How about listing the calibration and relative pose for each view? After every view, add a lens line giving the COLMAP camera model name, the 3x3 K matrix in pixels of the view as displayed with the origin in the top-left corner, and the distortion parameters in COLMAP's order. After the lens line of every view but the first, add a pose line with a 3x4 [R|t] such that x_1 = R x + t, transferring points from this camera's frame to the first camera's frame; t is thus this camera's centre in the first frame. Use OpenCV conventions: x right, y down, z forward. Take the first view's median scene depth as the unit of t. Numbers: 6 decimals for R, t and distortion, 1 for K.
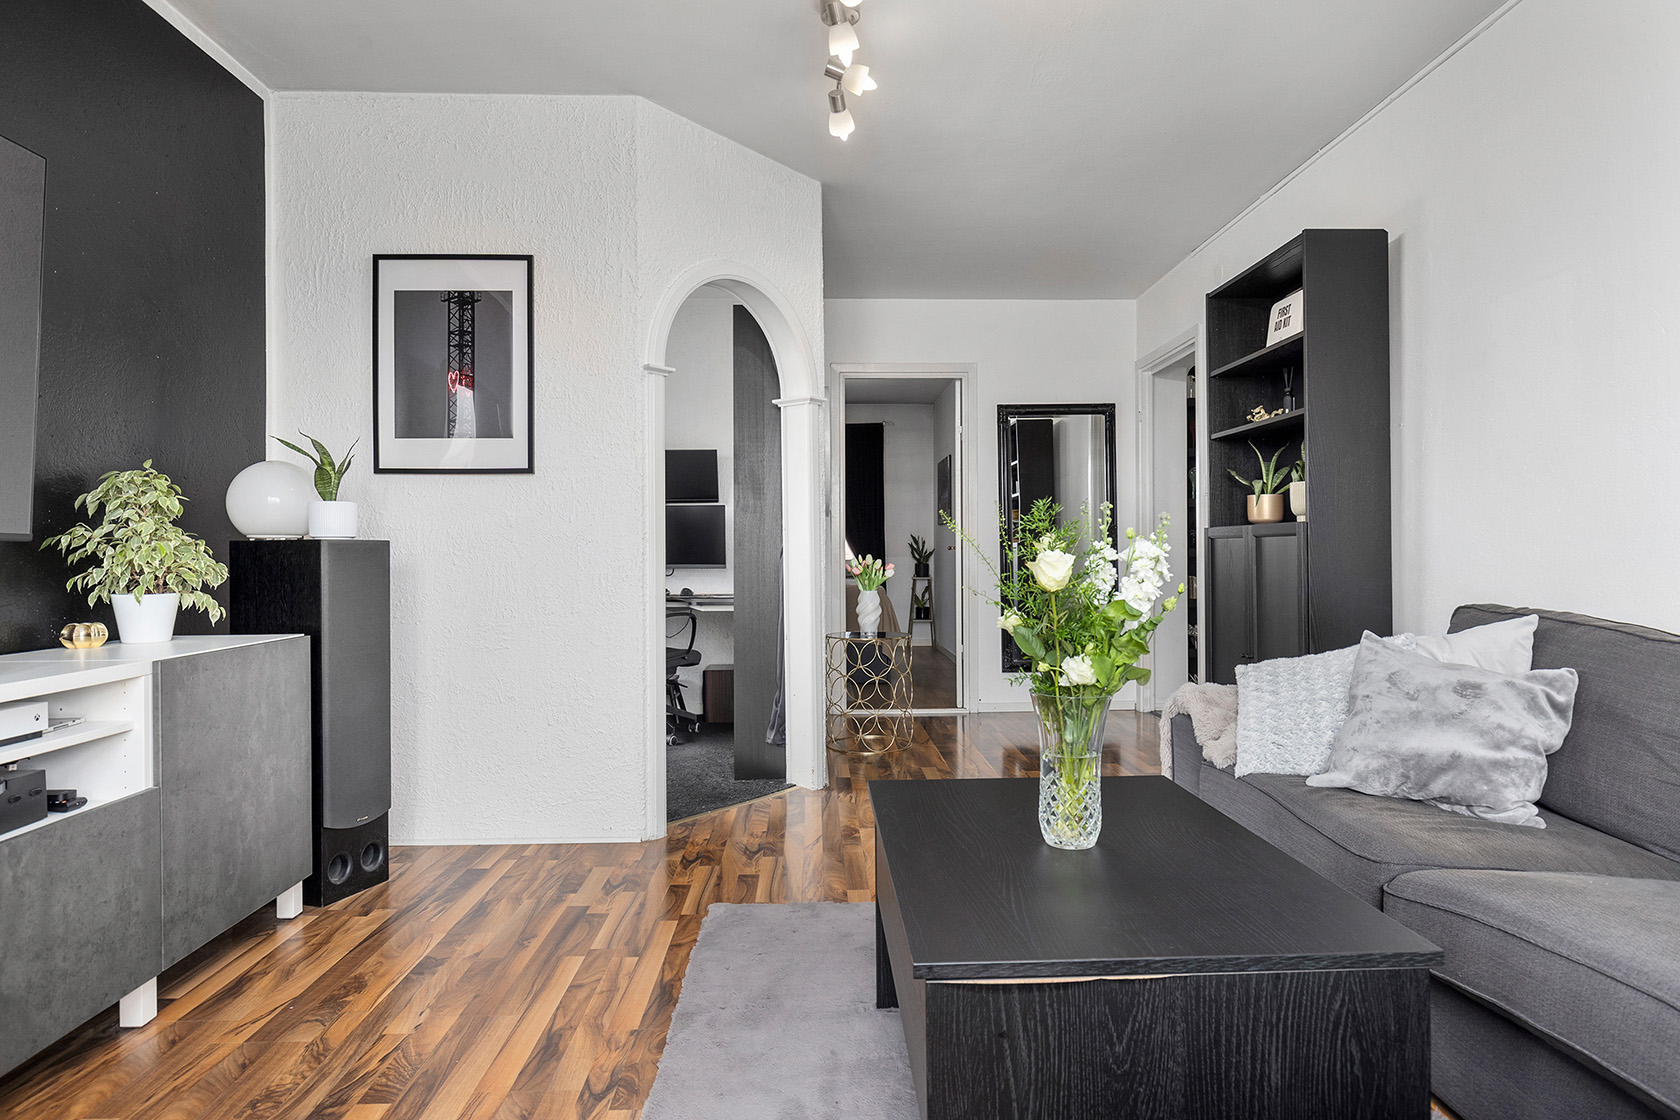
lens RADIAL K [[1017.0, 0, 839.0], [0, 1017.0, 555.8], [0, 0, 1]] dist [-0.006767, -0.000837]
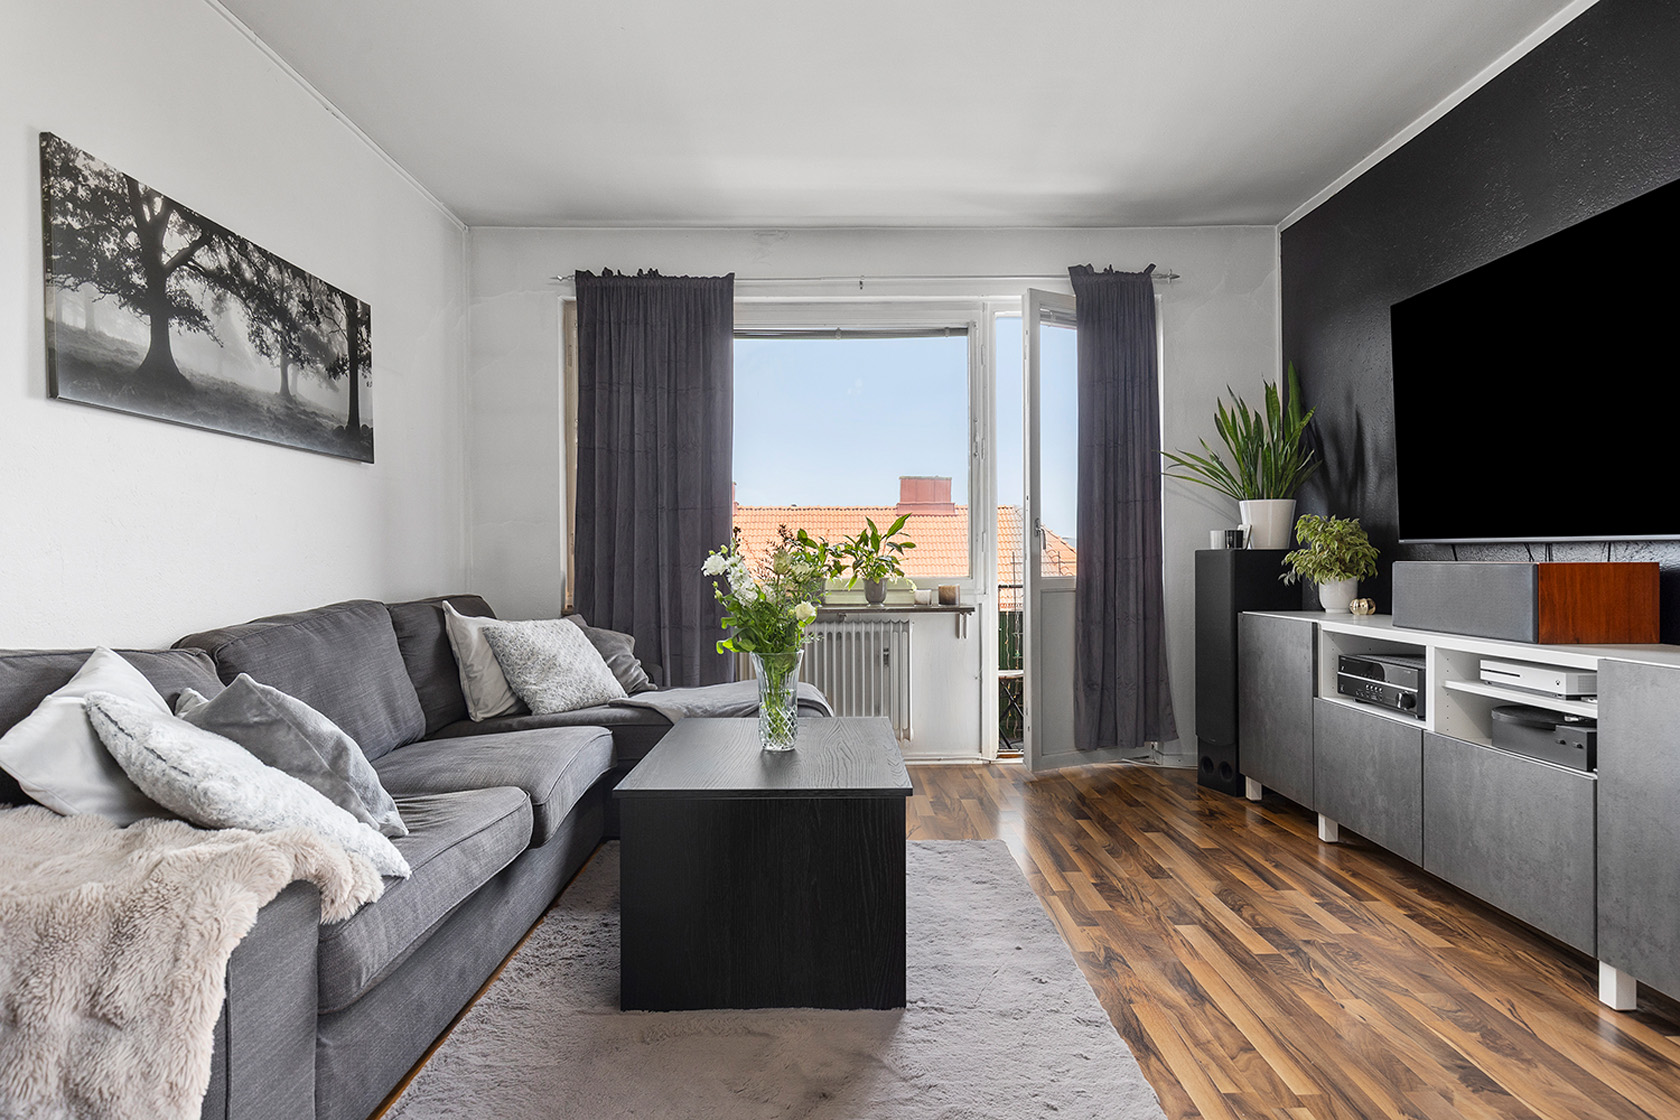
lens RADIAL K [[1017.0, 0, 840.9], [0, 1017.0, 557.6], [0, 0, 1]] dist [-0.006767, -0.000837]
pose [[-0.999737, 0.015054, 0.017300, 0.071270], [0.015114, 0.999880, 0.003349, -0.012402], [-0.017247, 0.003610, -0.999845, 1.830724]]
